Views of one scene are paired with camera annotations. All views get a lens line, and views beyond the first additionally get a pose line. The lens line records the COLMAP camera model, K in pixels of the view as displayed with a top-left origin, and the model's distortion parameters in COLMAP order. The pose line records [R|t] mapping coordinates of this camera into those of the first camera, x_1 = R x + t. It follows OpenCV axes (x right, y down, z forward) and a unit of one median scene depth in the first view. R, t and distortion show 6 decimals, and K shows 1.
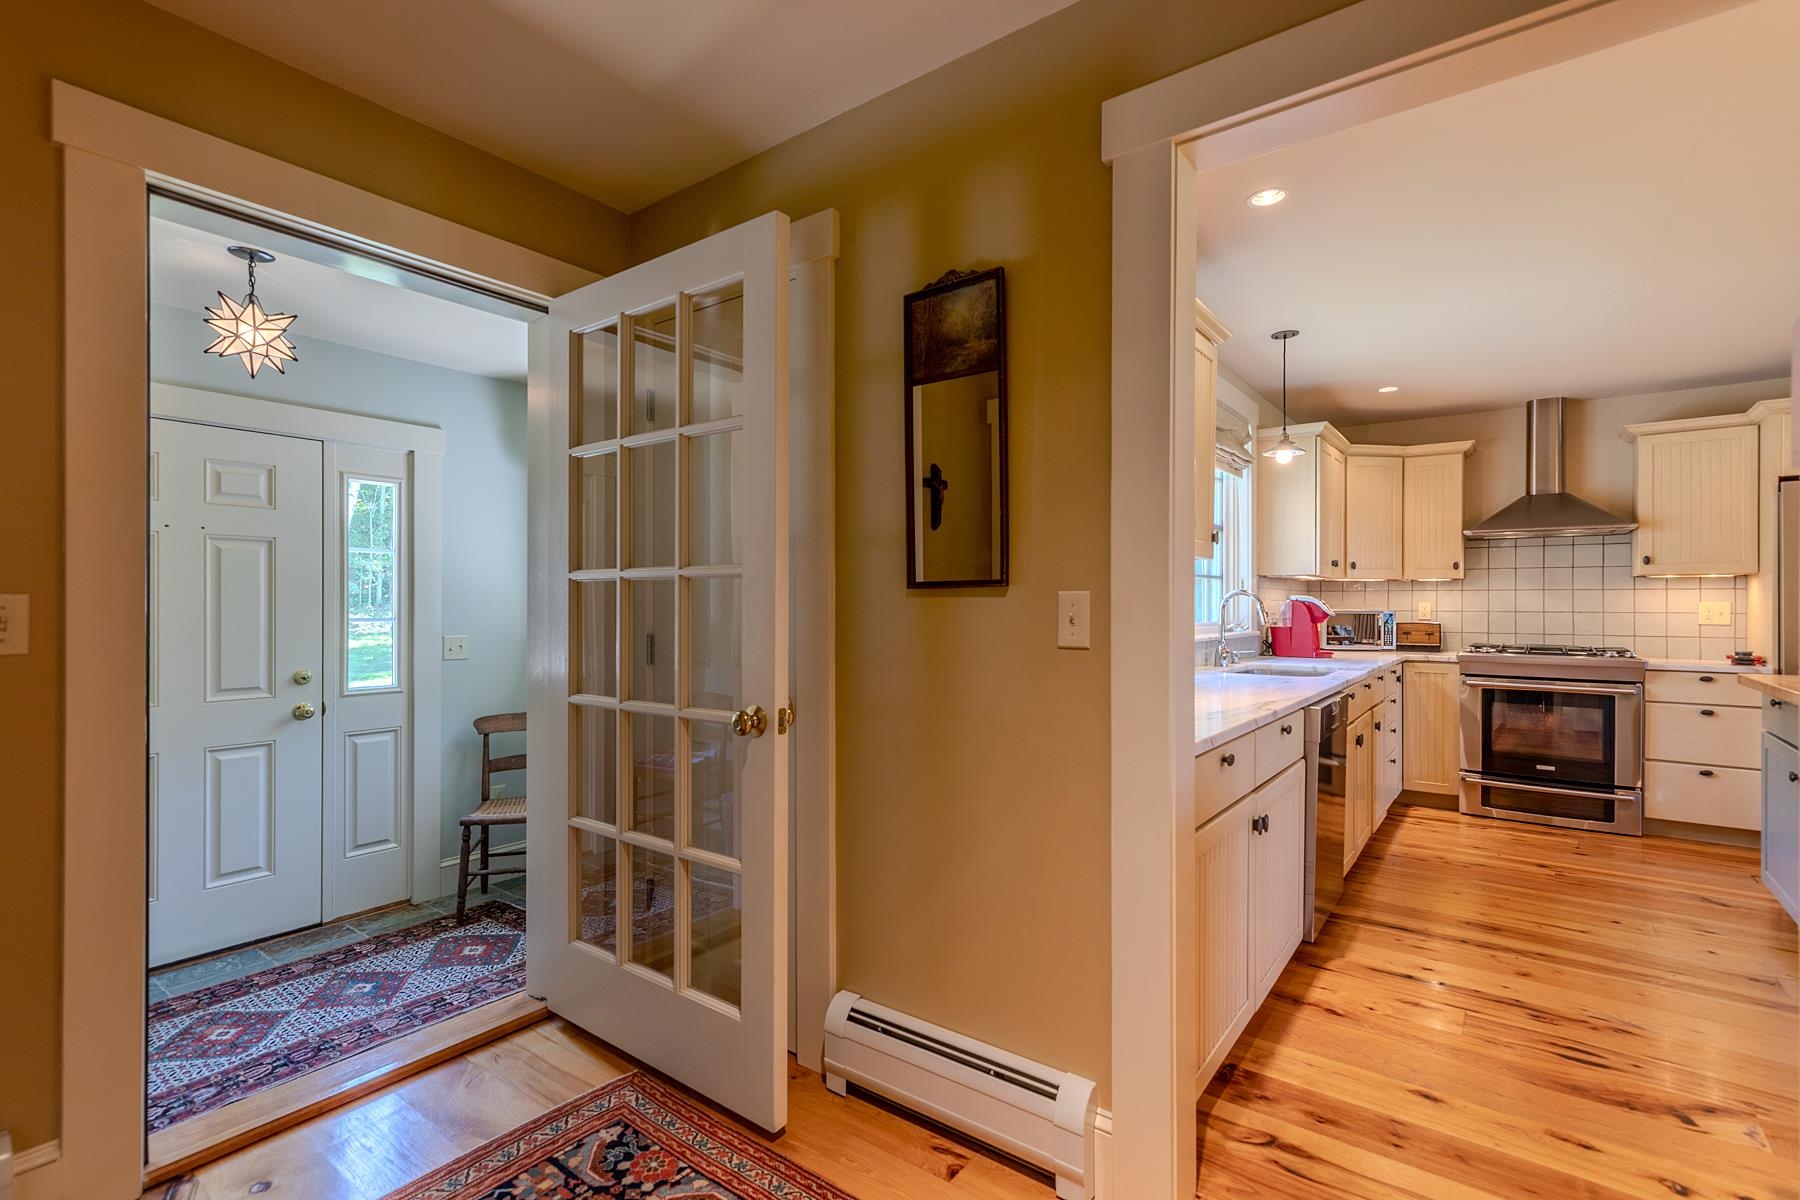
lens RADIAL K [[826.1, 0, 894.8], [0, 826.1, 603.1], [0, 0, 1]] dist [0.011932, 0.000364]
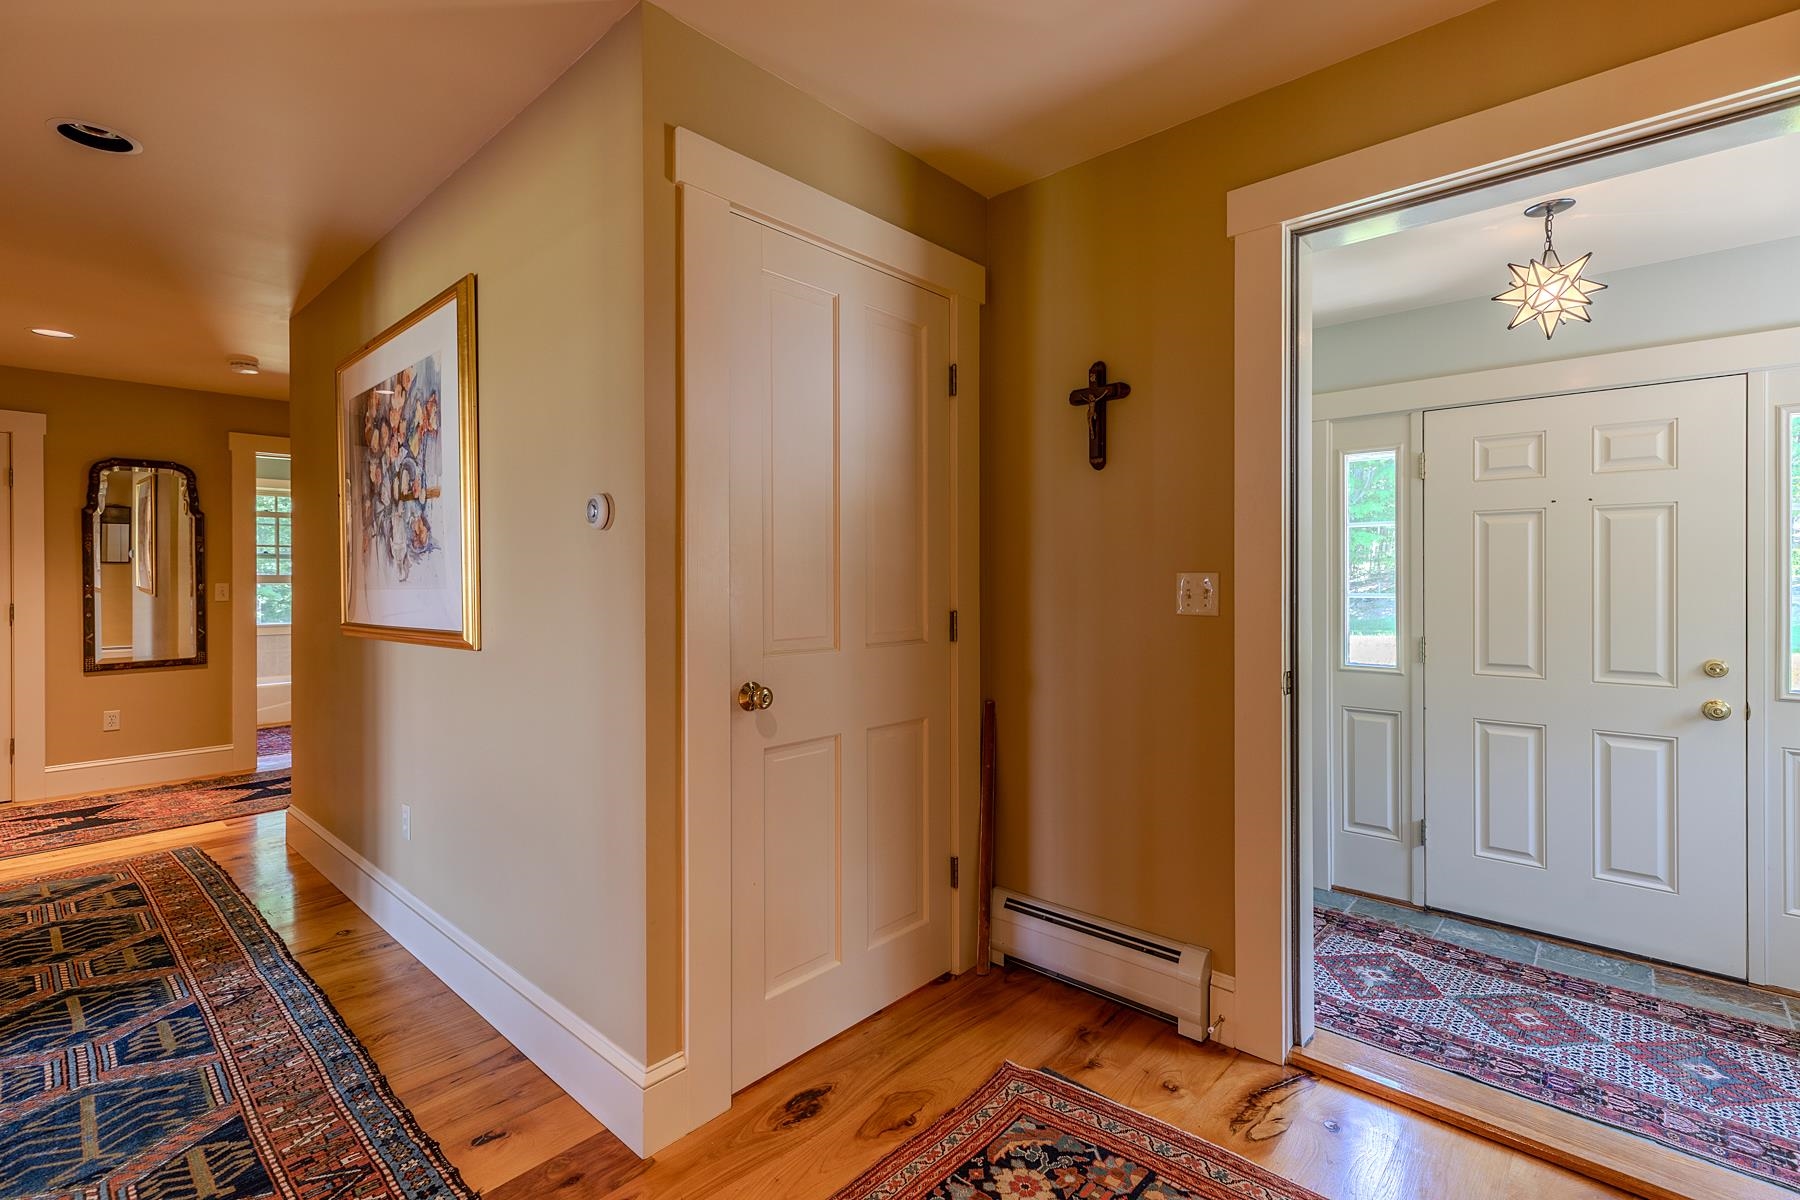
lens RADIAL K [[814.5, 0, 897.0], [0, 814.5, 577.5], [0, 0, 1]] dist [0.002871, 0.001276]
pose [[-0.089258, -0.000386, -0.996009, 0.202069], [0.002294, 0.999997, -0.000593, -0.001996], [0.996006, -0.002337, -0.089256, 0.330413]]
